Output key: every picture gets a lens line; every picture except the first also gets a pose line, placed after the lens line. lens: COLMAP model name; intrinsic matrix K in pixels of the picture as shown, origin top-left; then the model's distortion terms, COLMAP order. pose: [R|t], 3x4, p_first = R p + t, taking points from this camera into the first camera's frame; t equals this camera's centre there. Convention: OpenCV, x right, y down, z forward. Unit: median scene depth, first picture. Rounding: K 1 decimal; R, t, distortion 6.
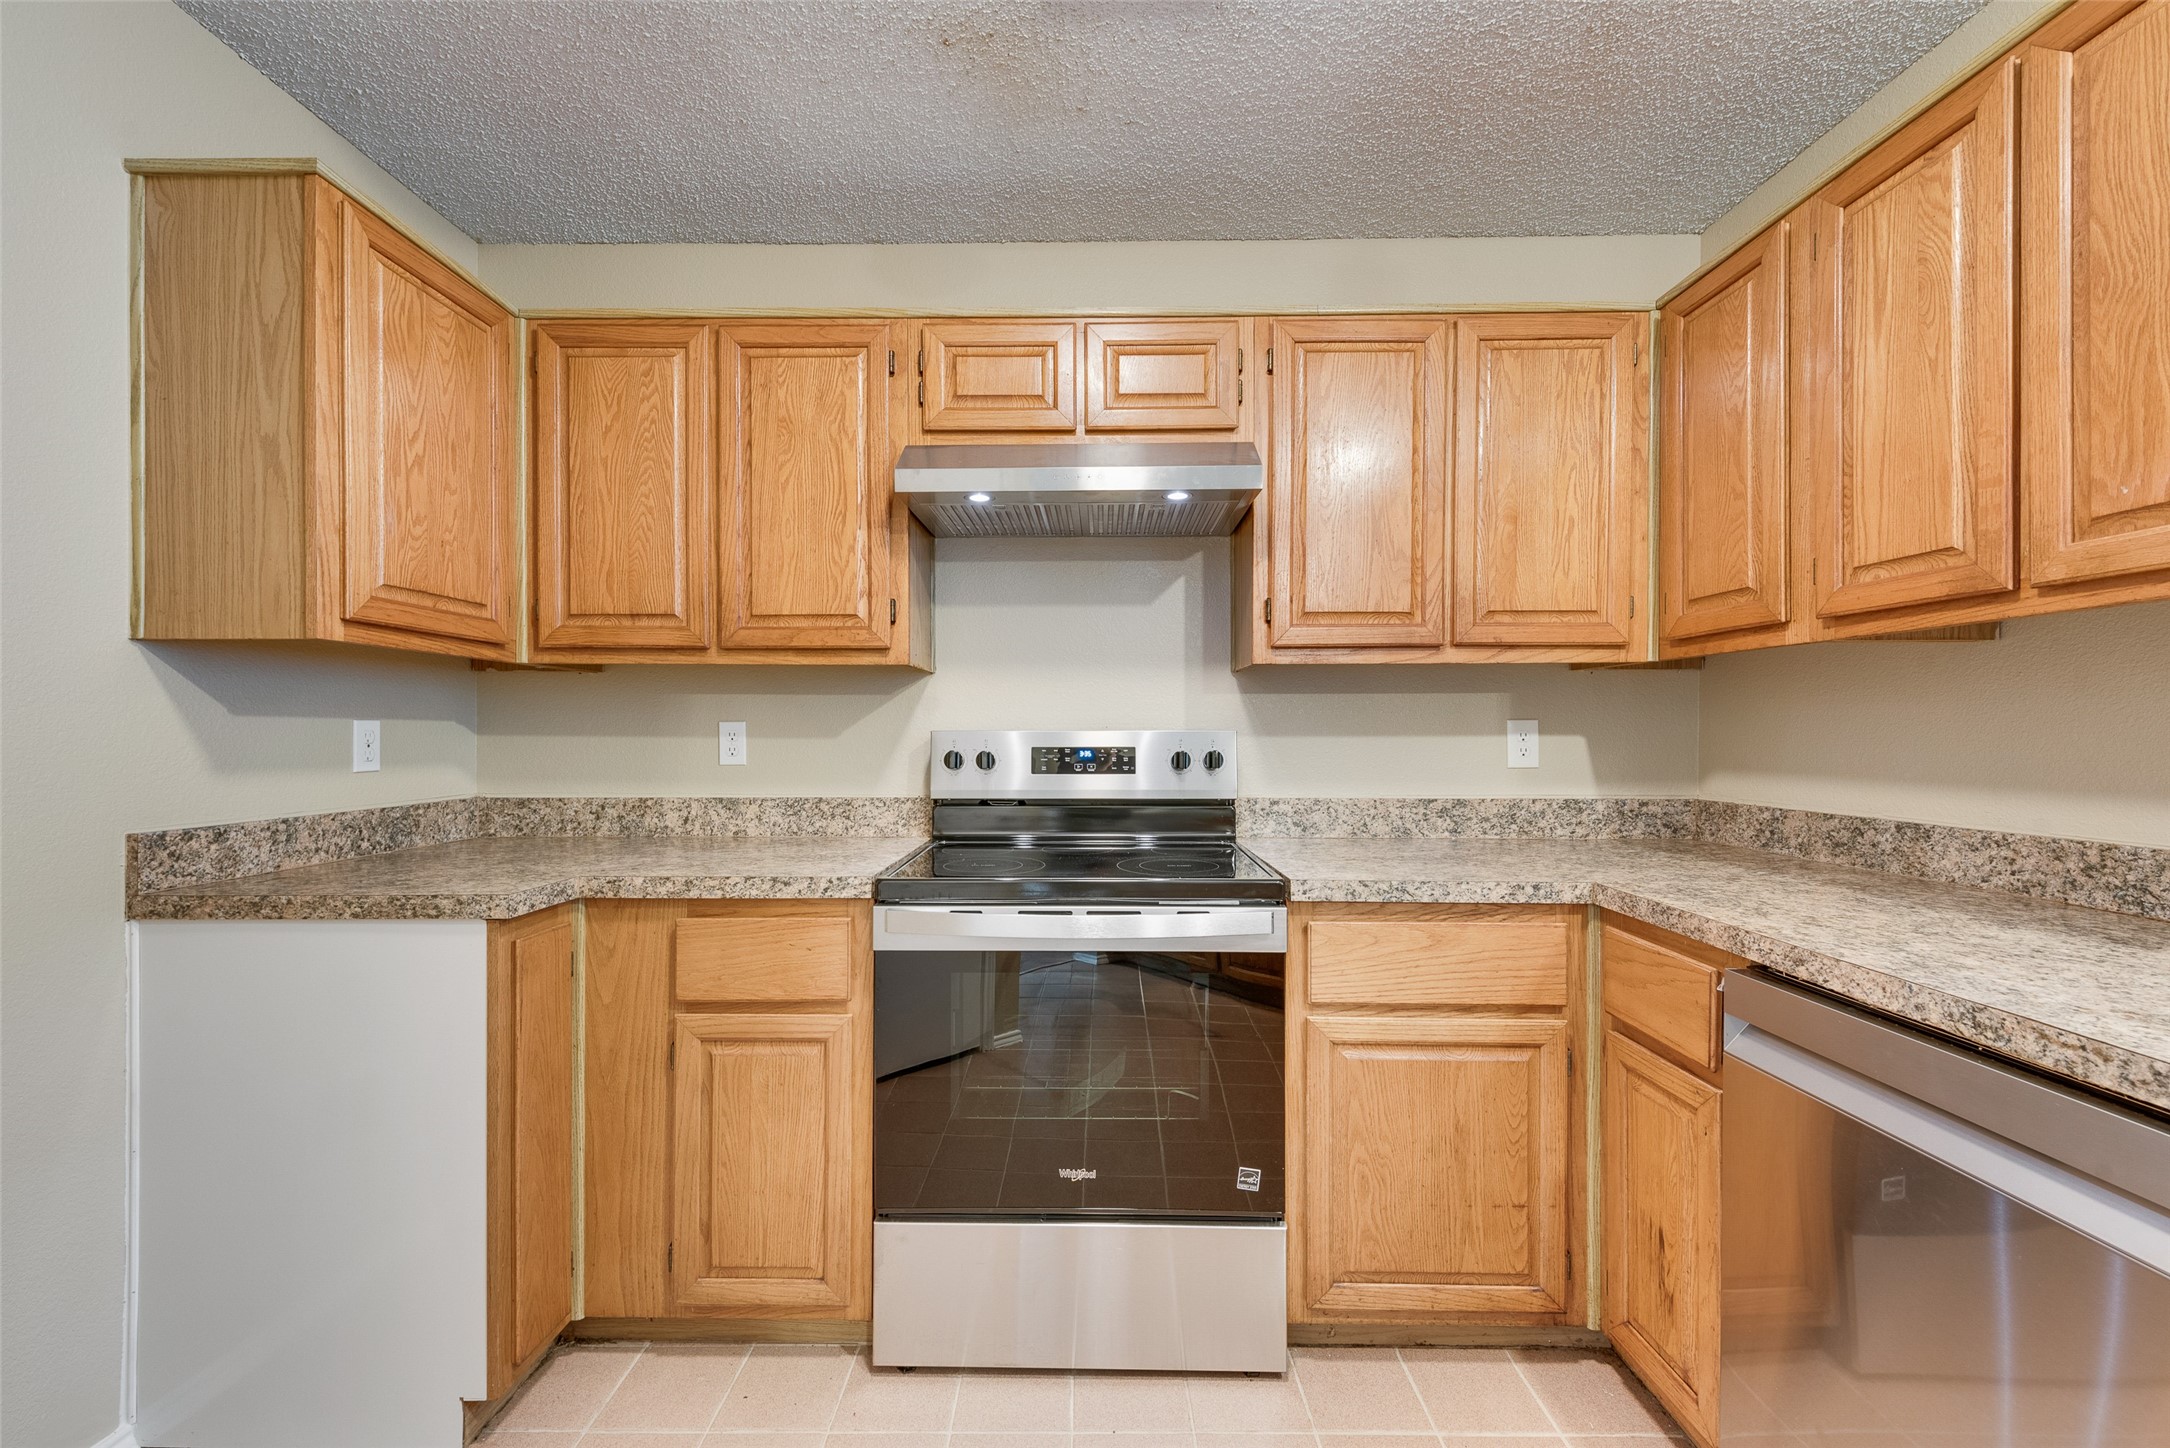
lens RADIAL K [[855.9, 0, 1079.9], [0, 855.9, 727.6], [0, 0, 1]] dist [0.010007, -0.002473]
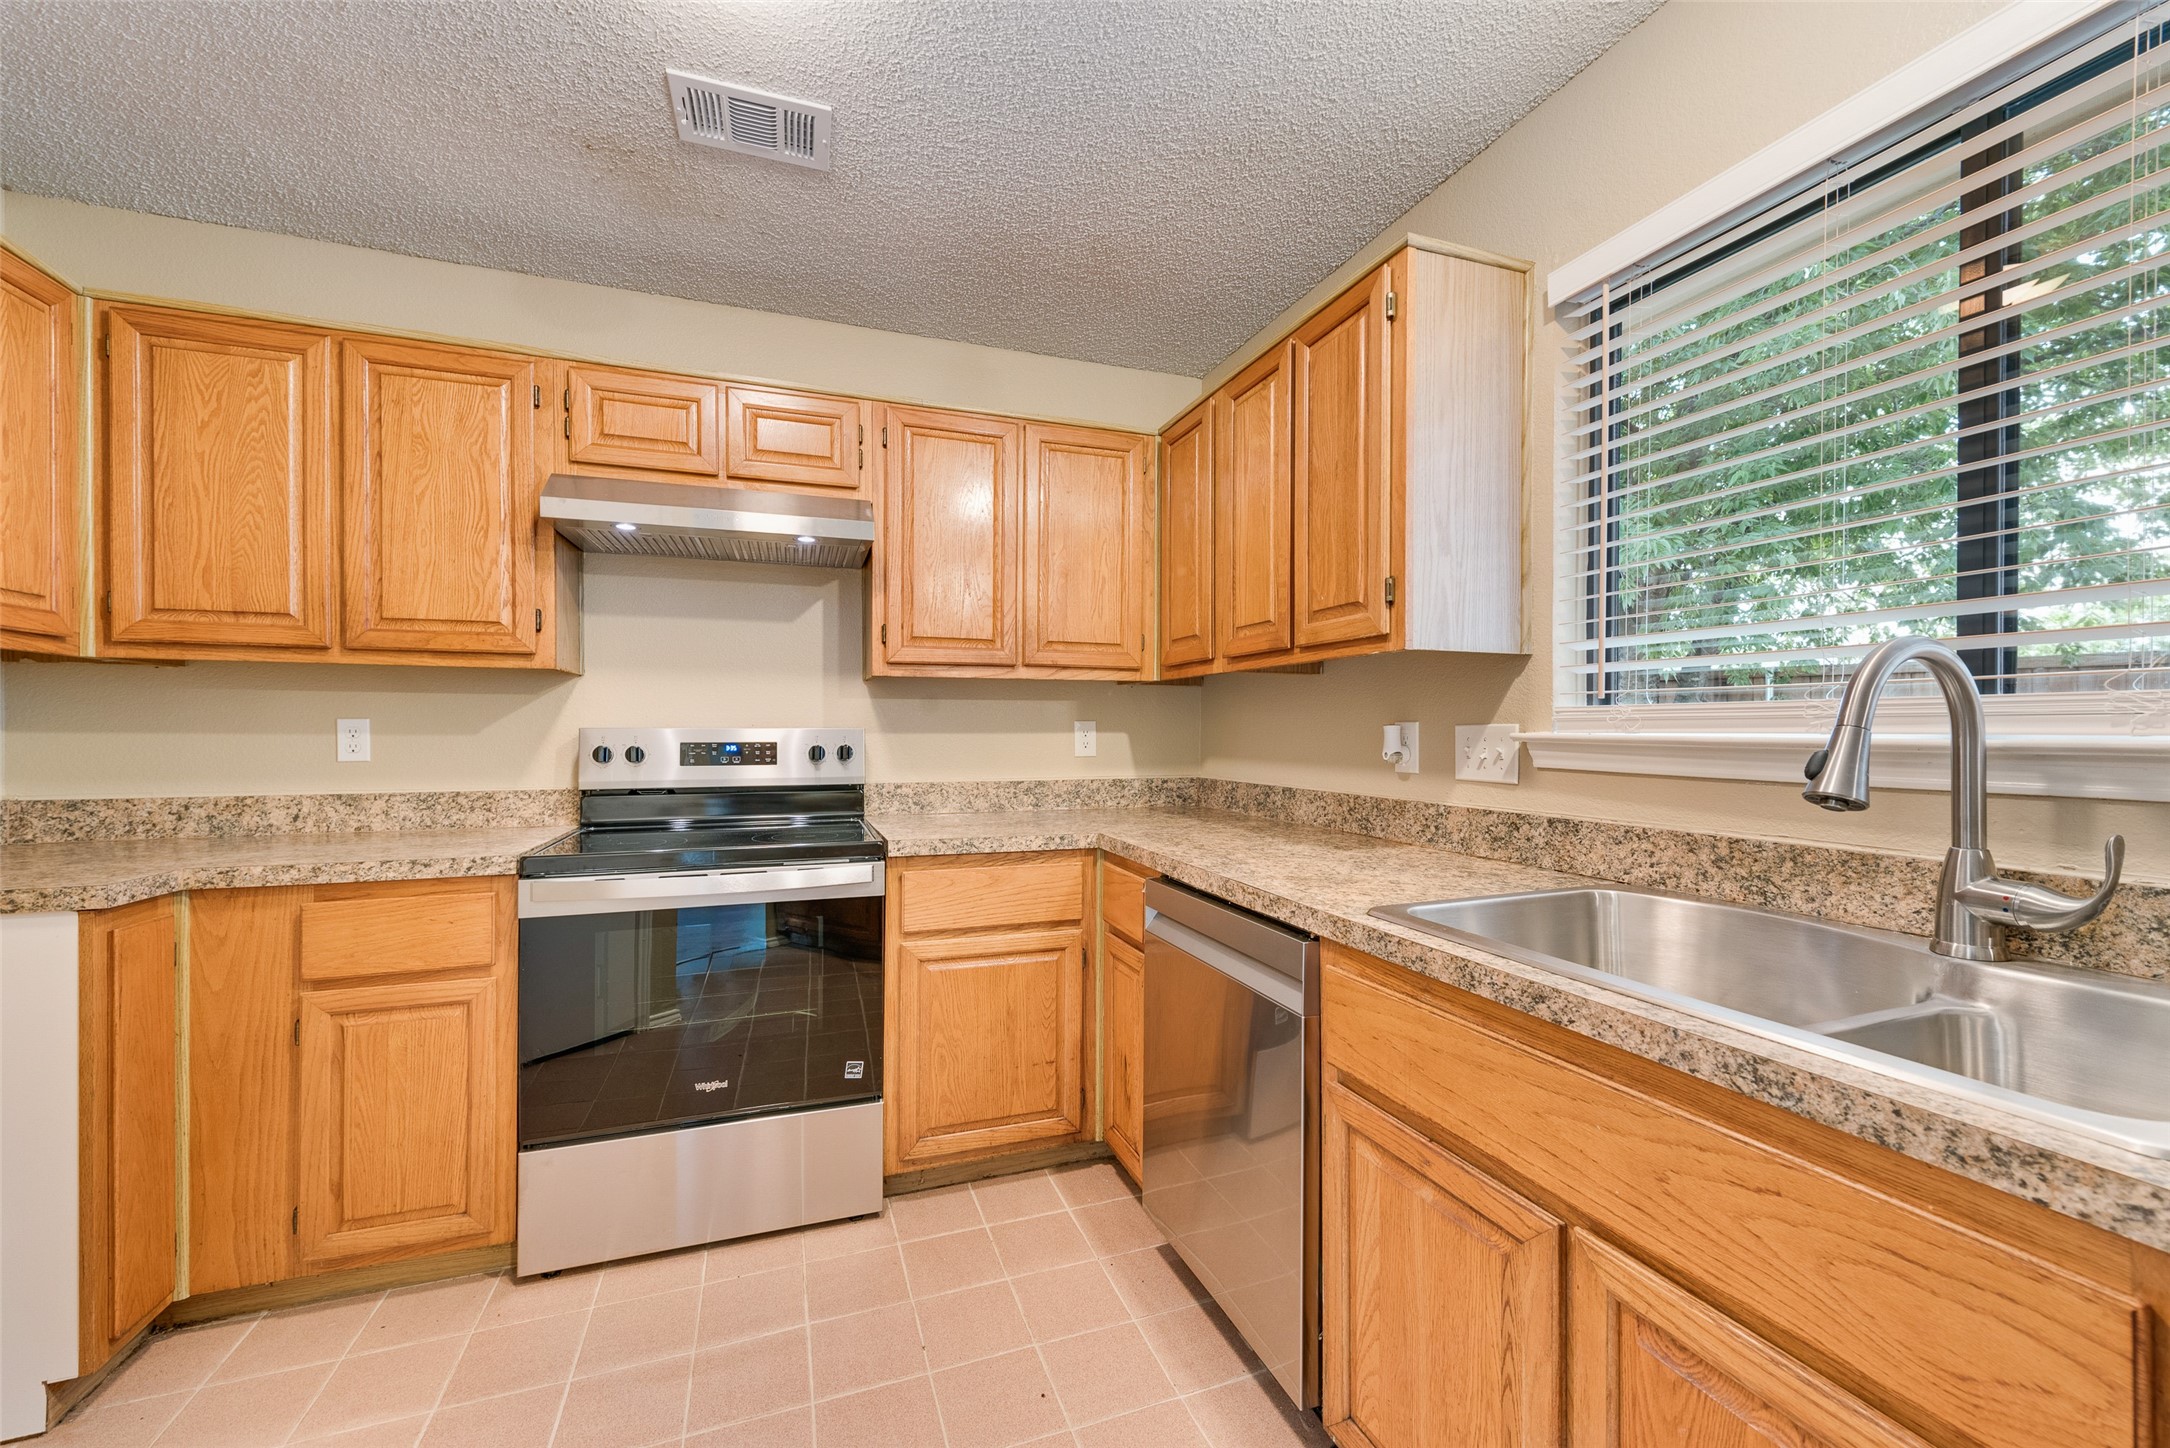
lens RADIAL K [[855.9, 0, 1090.2], [0, 855.9, 729.6], [0, 0, 1]] dist [0.010007, -0.002473]
pose [[0.938049, 0.001223, 0.346501, 0.077451], [-0.003044, 0.999984, 0.004710, -0.001958], [-0.346490, -0.005472, 0.938038, -0.340828]]
